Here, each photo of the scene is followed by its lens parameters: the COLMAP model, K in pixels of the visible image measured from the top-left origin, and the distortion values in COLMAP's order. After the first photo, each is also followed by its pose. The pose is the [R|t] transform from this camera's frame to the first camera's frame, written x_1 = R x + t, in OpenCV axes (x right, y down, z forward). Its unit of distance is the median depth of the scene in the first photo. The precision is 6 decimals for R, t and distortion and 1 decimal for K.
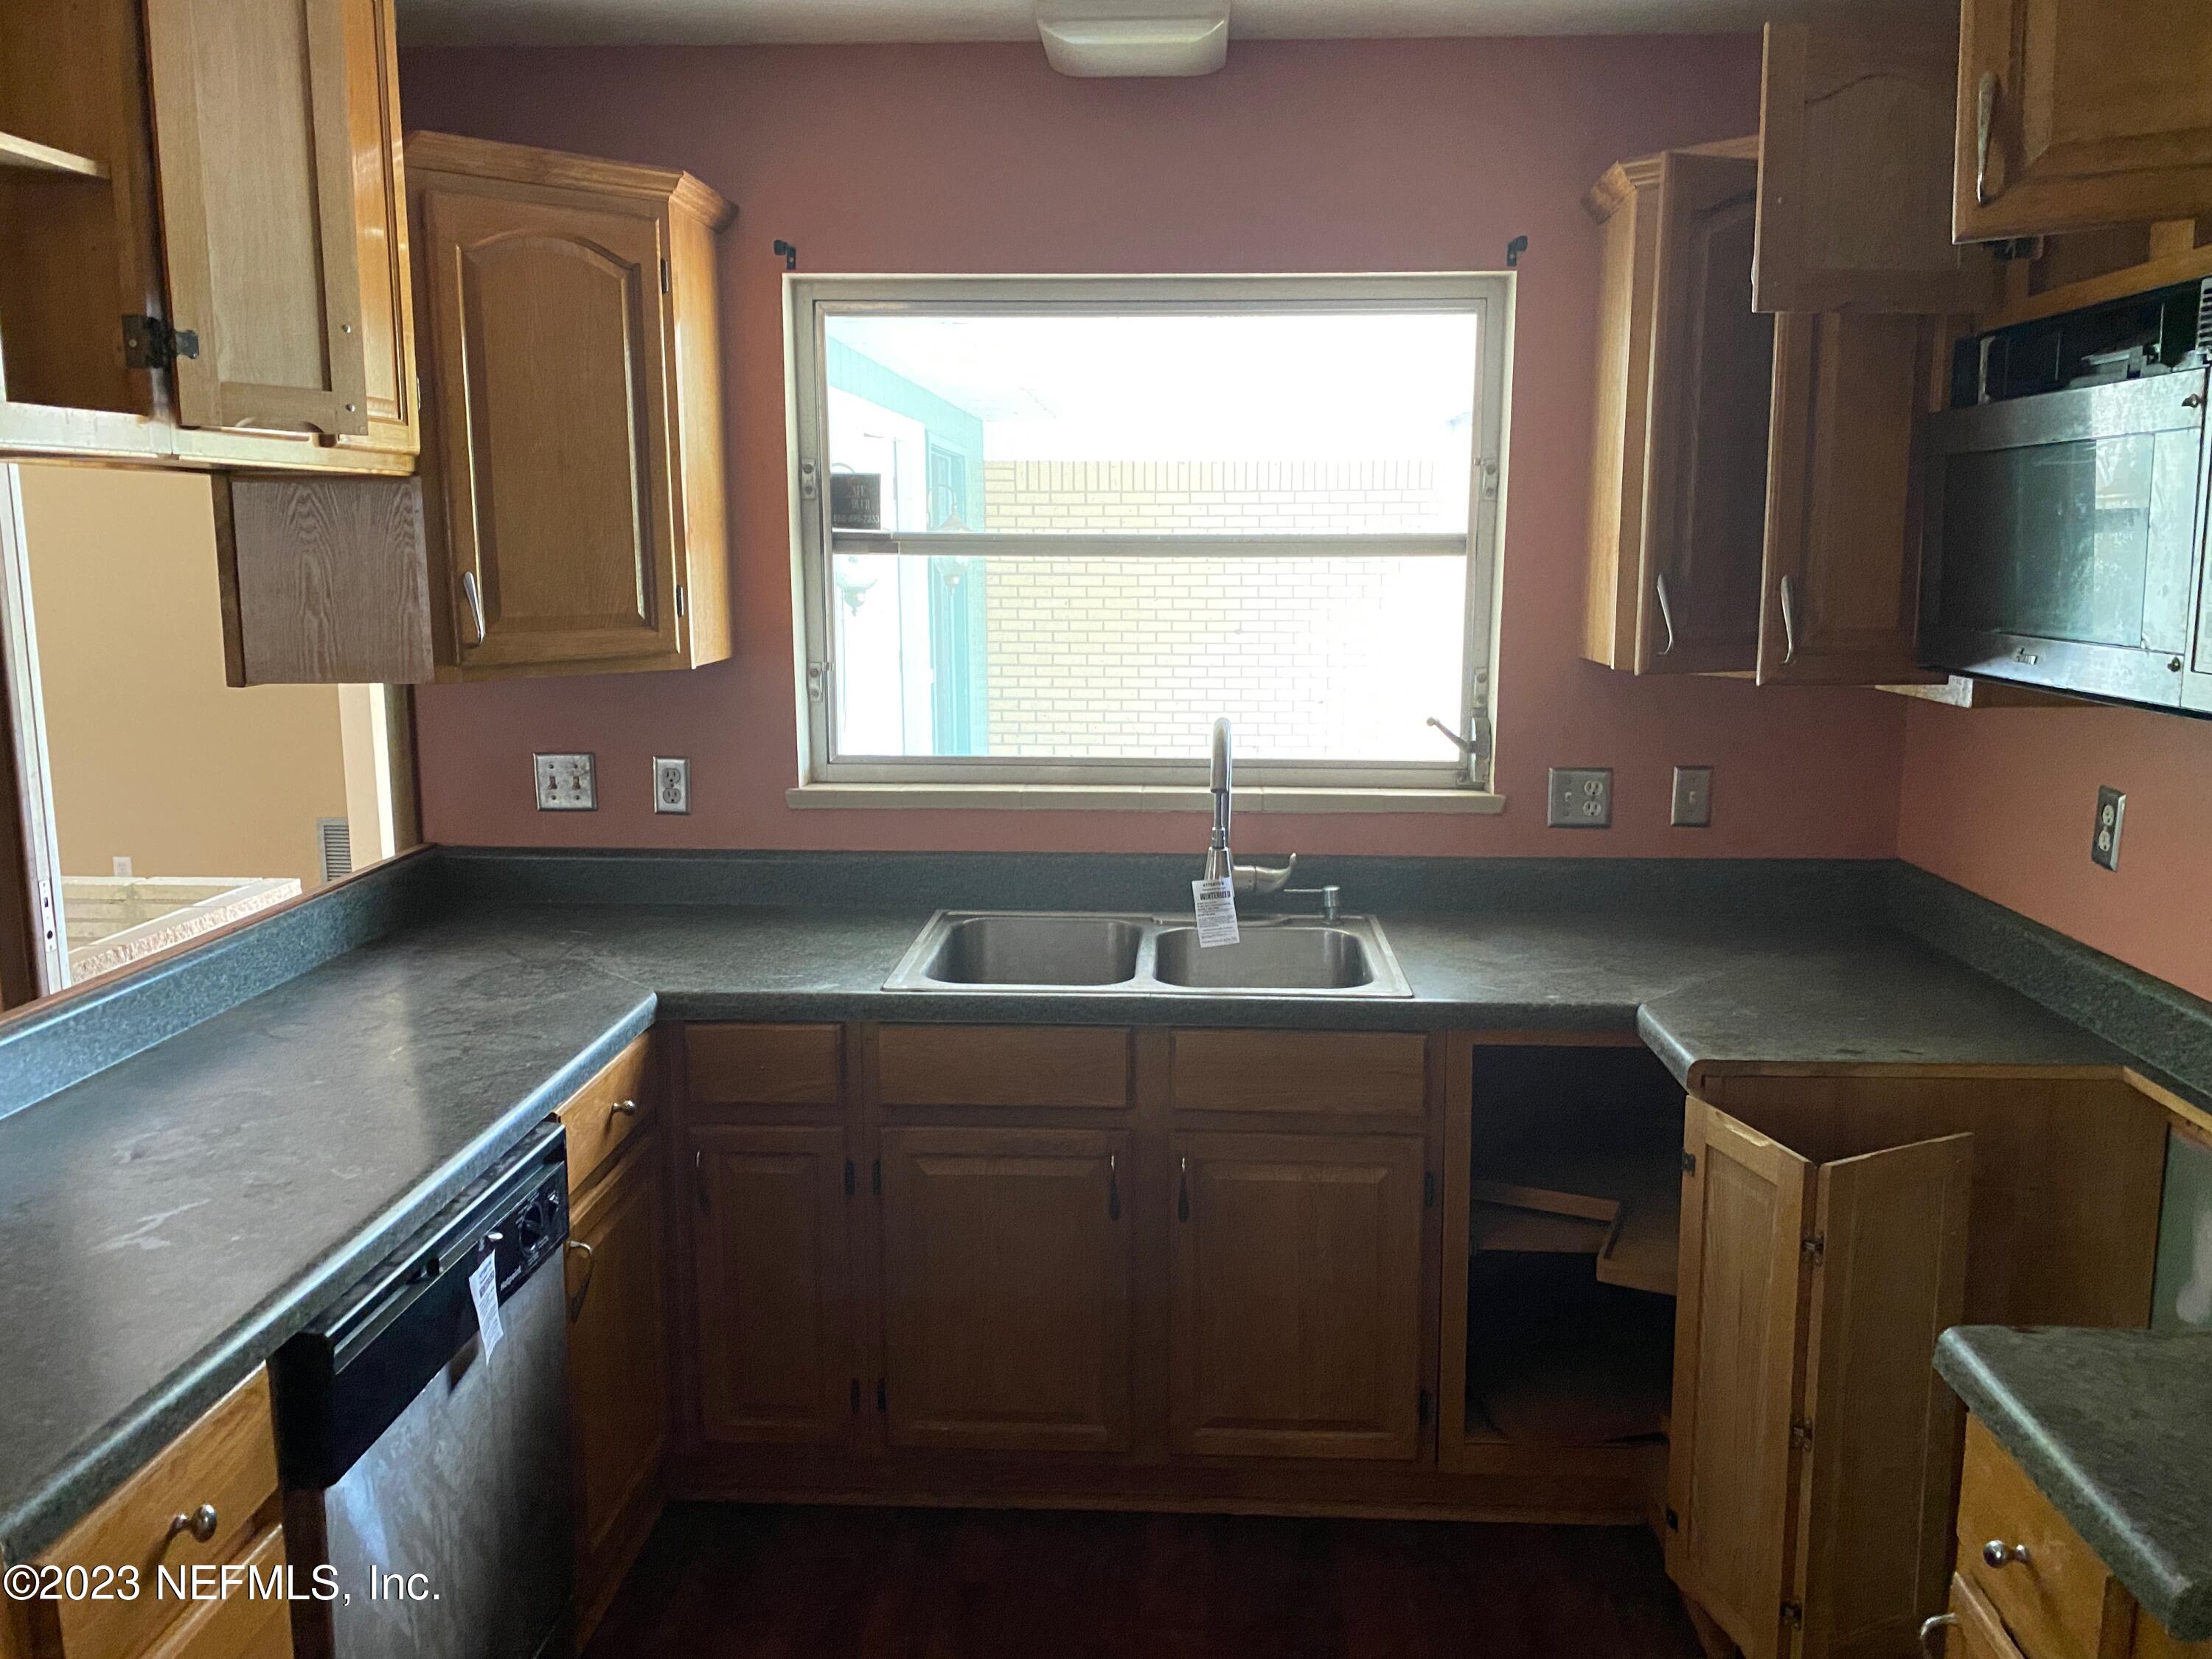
lens RADIAL K [[1666.8, 0, 1106.0], [0, 1666.8, 829.5], [0, 0, 1]] dist [0.111853, 0.001375]
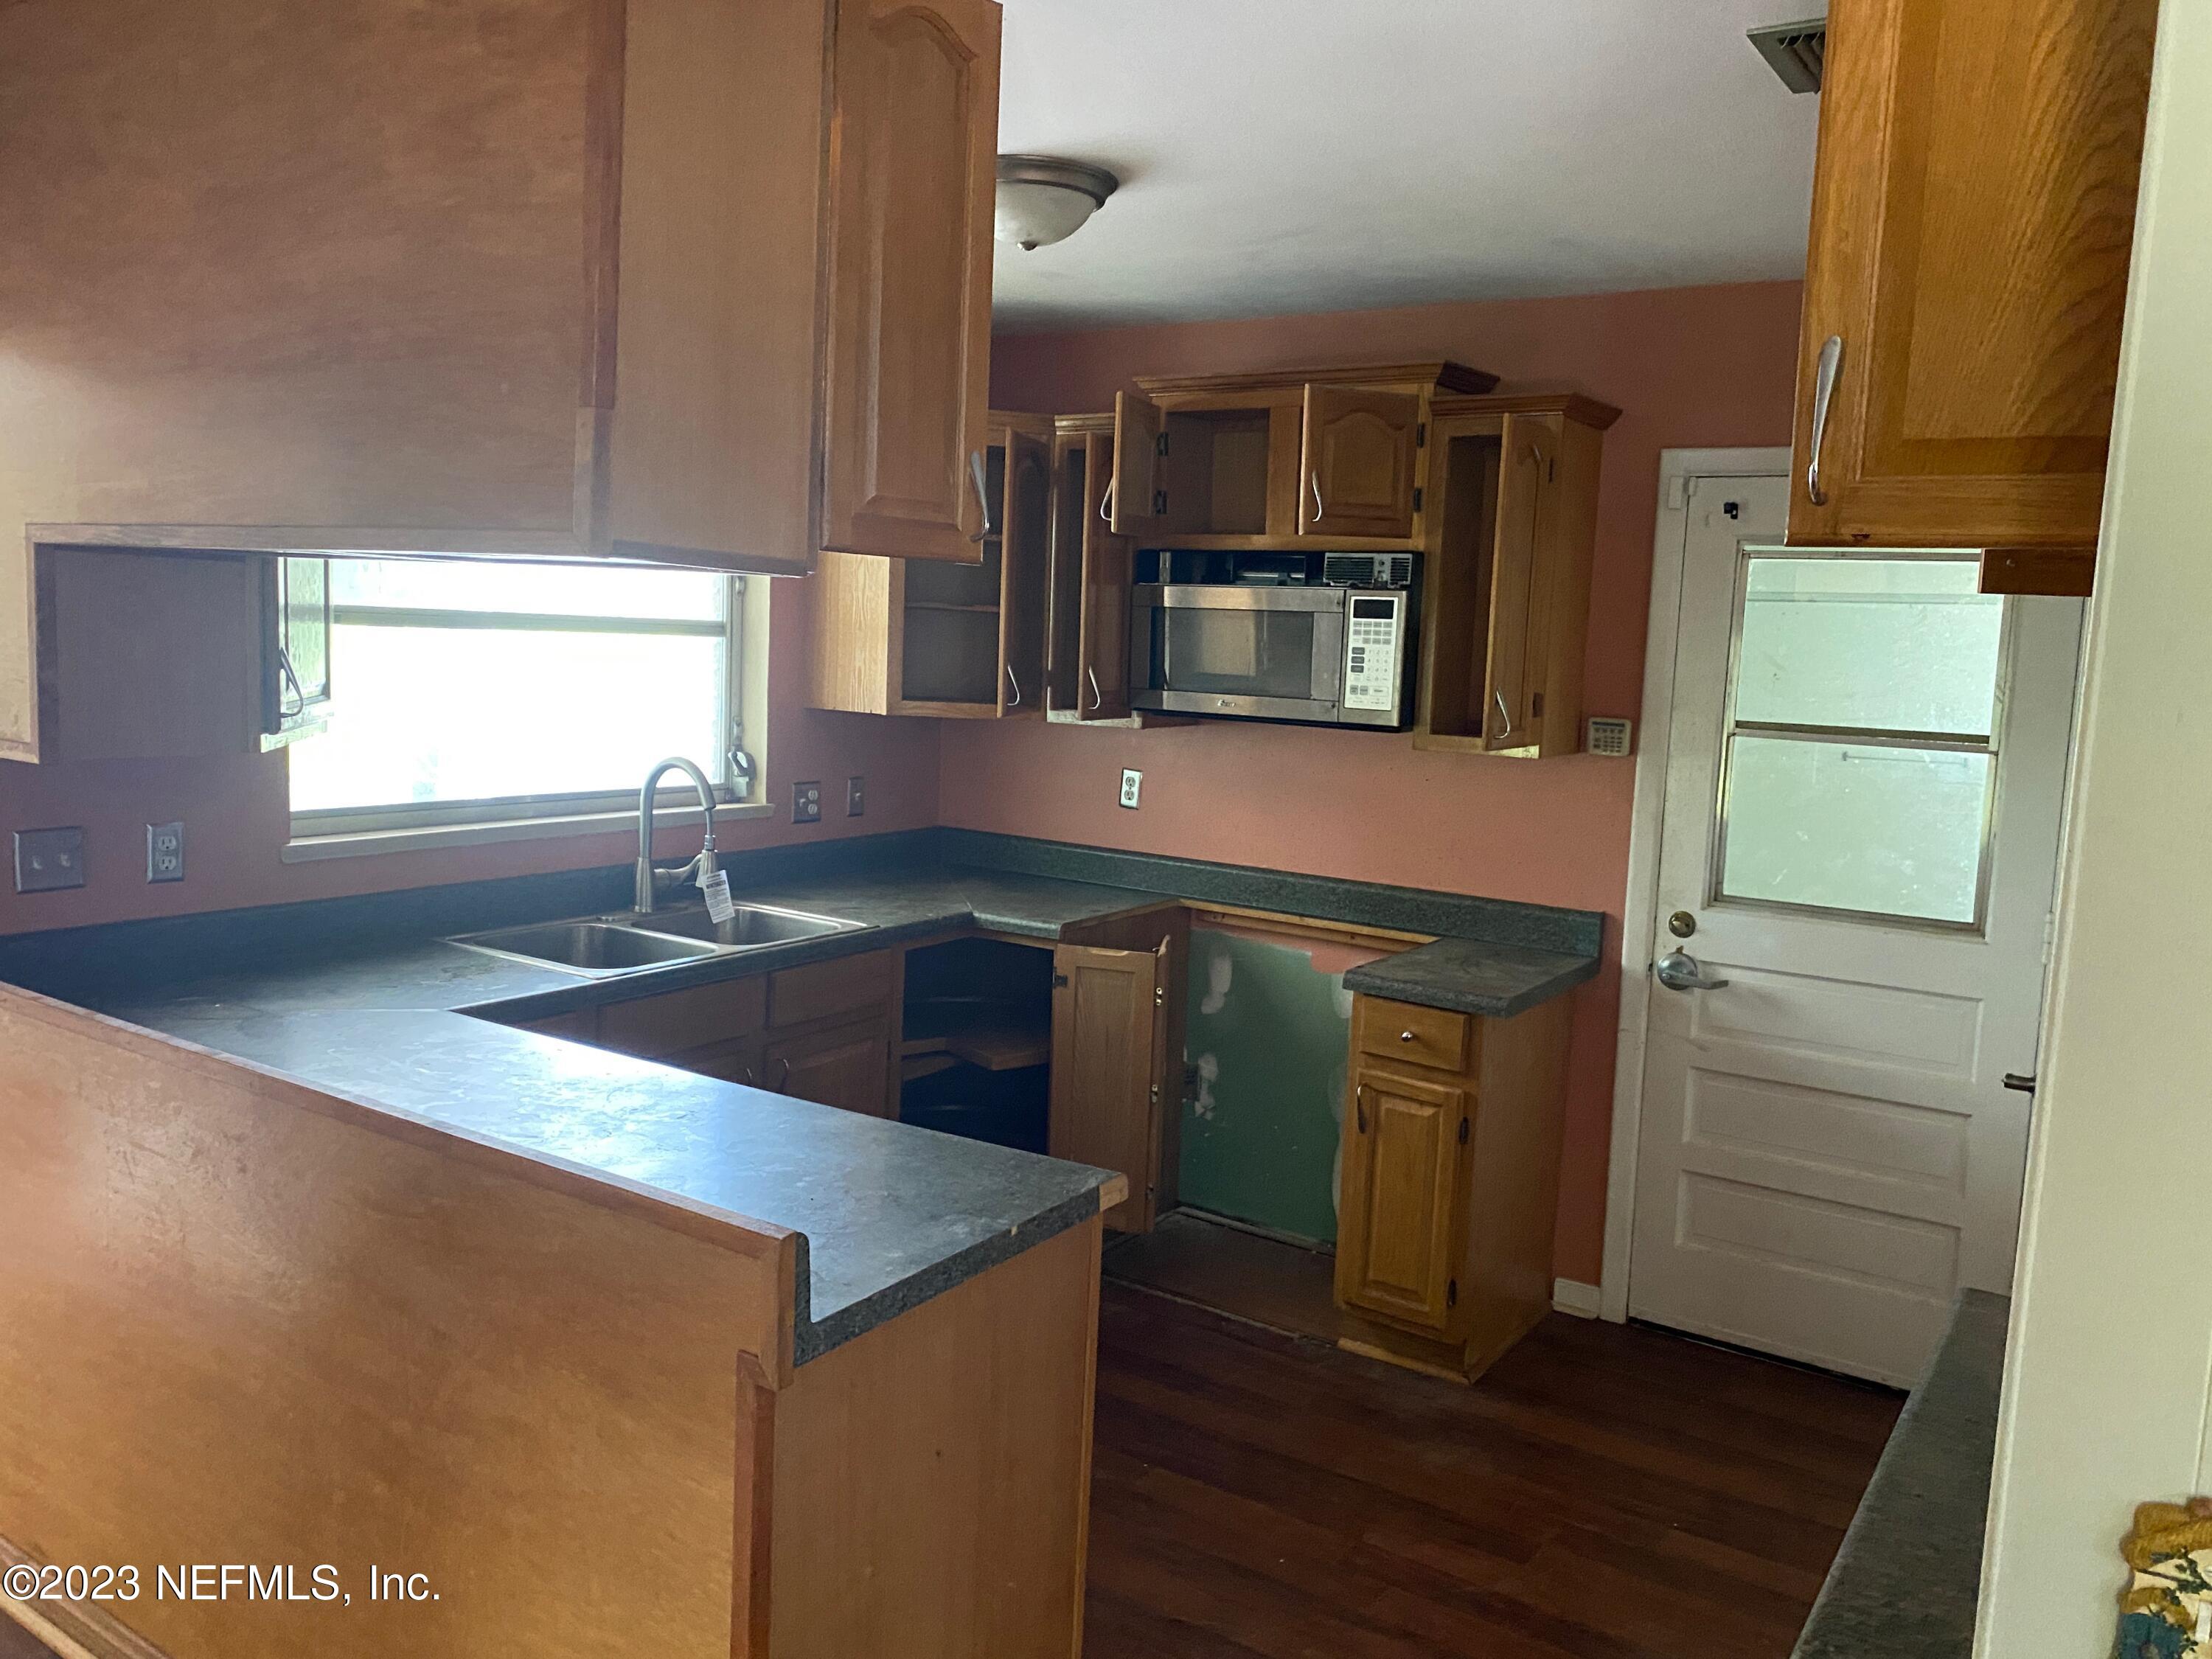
lens RADIAL K [[1666.8, 0, 1106.0], [0, 1666.8, 829.5], [0, 0, 1]] dist [0.111853, 0.001375]
pose [[0.517956, -0.081640, 0.851503, -0.937740], [0.098392, 0.994514, 0.035501, -0.022849], [-0.849730, 0.065393, 0.523147, -0.001752]]
